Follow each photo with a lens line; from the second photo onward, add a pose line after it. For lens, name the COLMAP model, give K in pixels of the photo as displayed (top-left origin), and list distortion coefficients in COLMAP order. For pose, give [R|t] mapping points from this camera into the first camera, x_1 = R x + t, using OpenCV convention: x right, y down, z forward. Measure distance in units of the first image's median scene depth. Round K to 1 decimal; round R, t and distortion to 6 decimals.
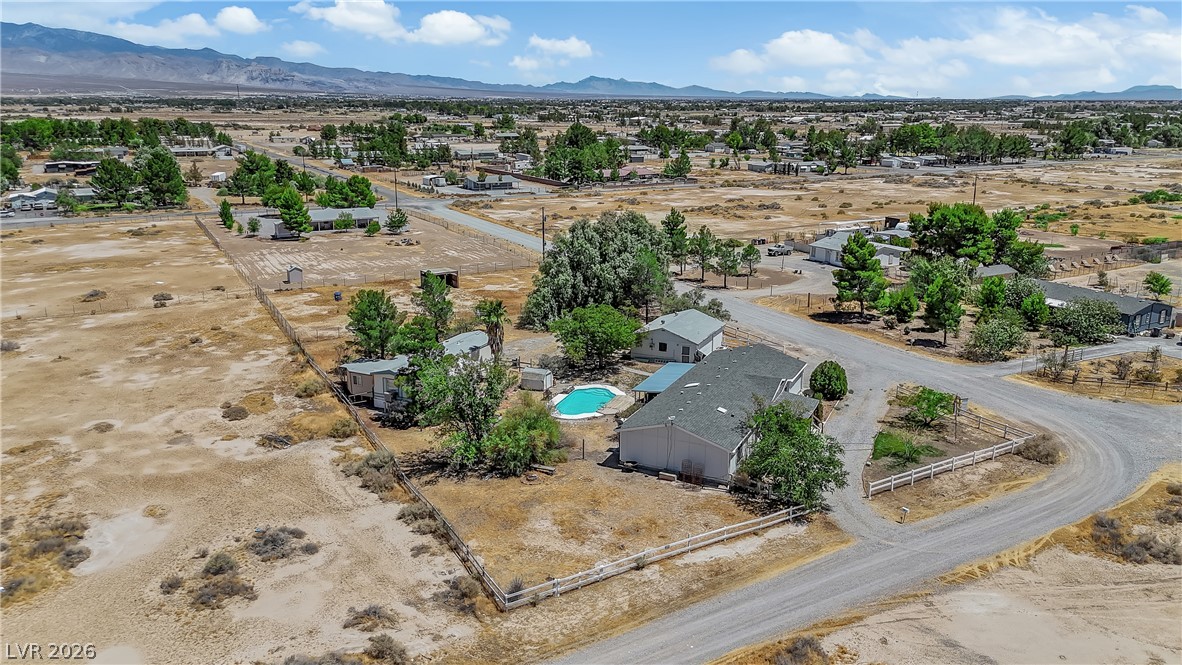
lens RADIAL K [[873.8, 0, 593.8], [0, 873.8, 334.9], [0, 0, 1]] dist [0.067682, -0.063176]
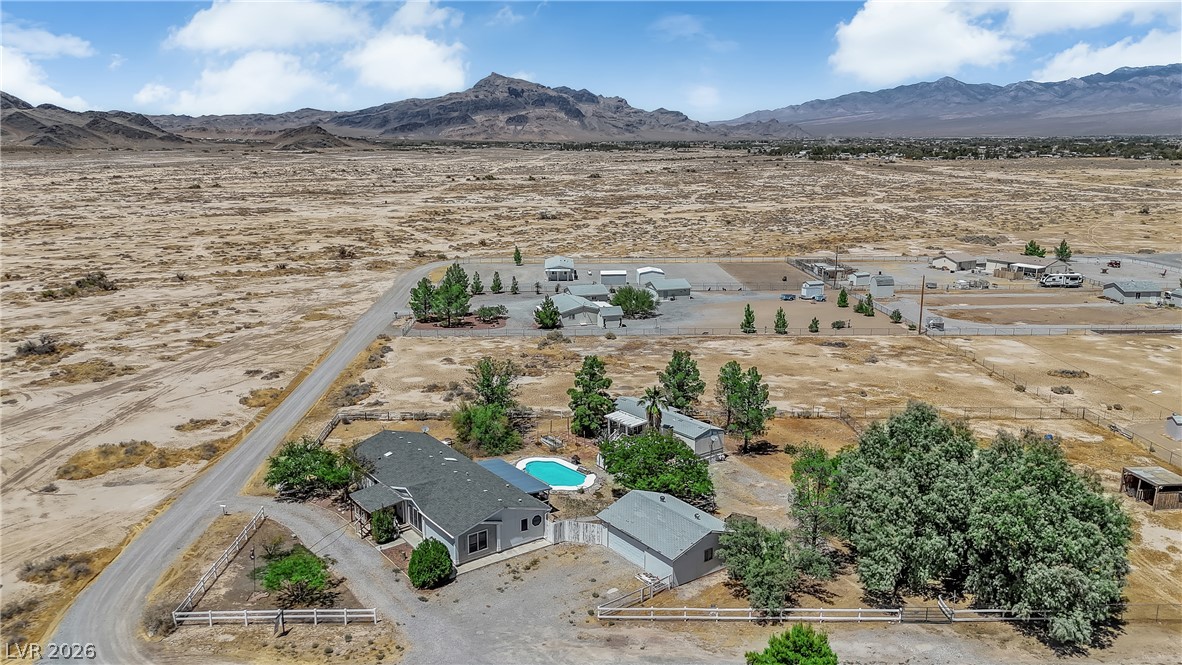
lens RADIAL K [[873.8, 0, 593.8], [0, 873.8, 334.9], [0, 0, 1]] dist [0.067682, -0.063176]
pose [[-0.472252, 0.193658, -0.859927, 1.199007], [-0.227796, 0.915614, 0.331300, -0.628362], [0.851520, 0.352345, -0.388286, 1.905783]]
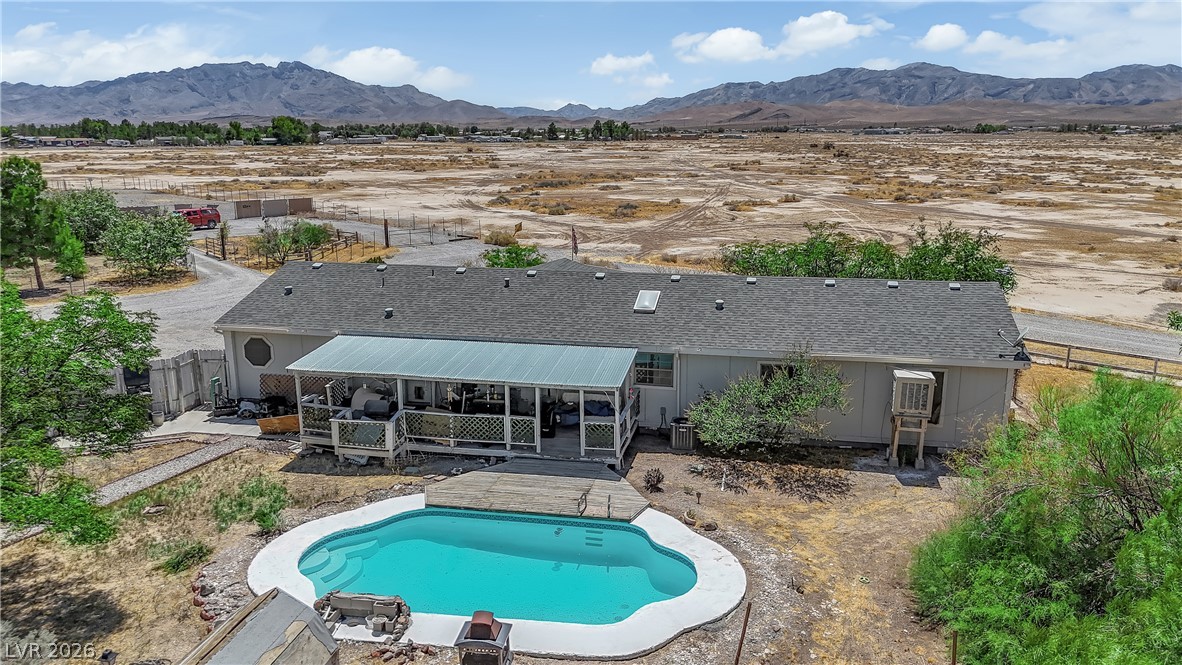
lens RADIAL K [[873.8, 0, 593.8], [0, 873.8, 334.9], [0, 0, 1]] dist [0.067682, -0.063176]
pose [[-0.228296, -0.224958, 0.947246, -0.291595], [0.255403, 0.925027, 0.281237, -0.047718], [-0.939495, 0.306134, -0.153725, 1.339377]]
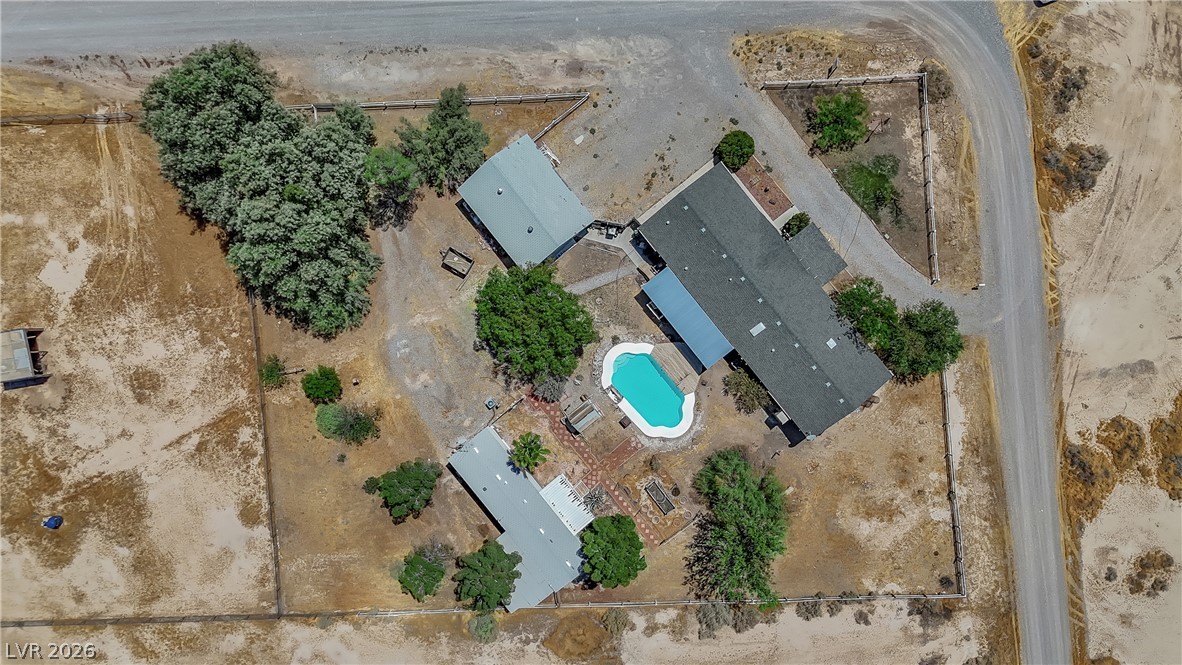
lens RADIAL K [[873.8, 0, 593.8], [0, 873.8, 334.9], [0, 0, 1]] dist [0.067682, -0.063176]
pose [[0.438540, -0.898547, -0.017184, 0.049189], [0.261466, 0.109269, 0.959008, -1.217107], [-0.859836, -0.425056, 0.282859, 1.077099]]
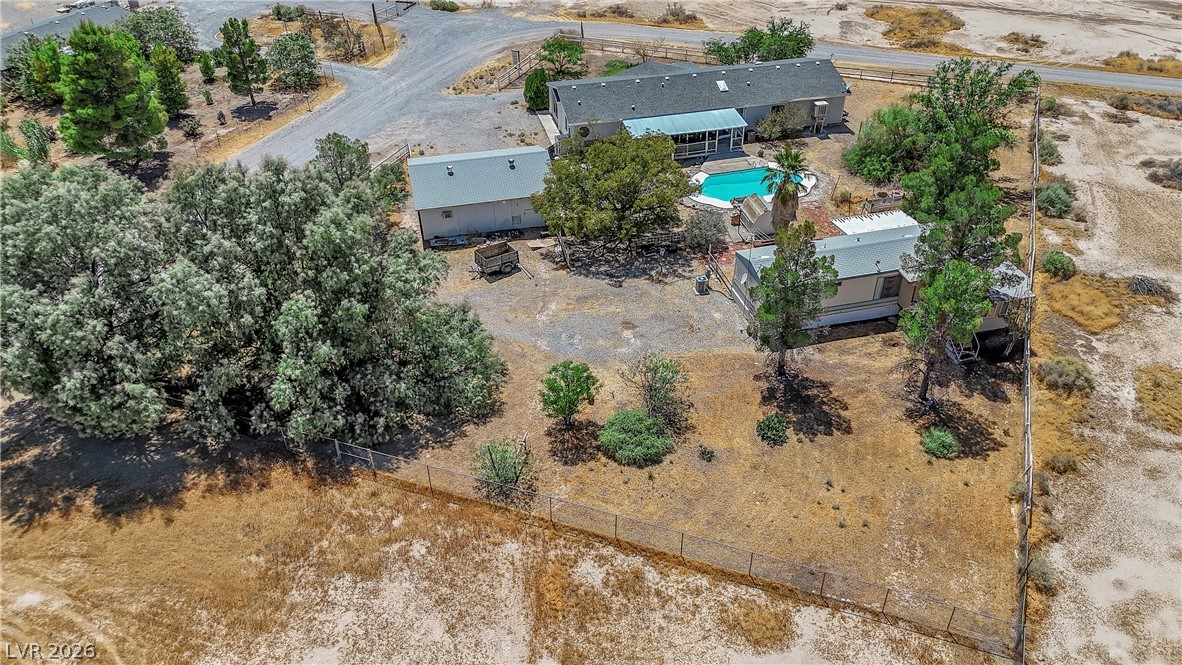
lens RADIAL K [[873.8, 0, 593.8], [0, 873.8, 334.9], [0, 0, 1]] dist [0.067682, -0.063176]
pose [[-0.631009, -0.454307, 0.628835, -0.670829], [0.208545, 0.681413, 0.701559, -0.585695], [-0.747220, 0.573830, -0.335234, 1.975669]]
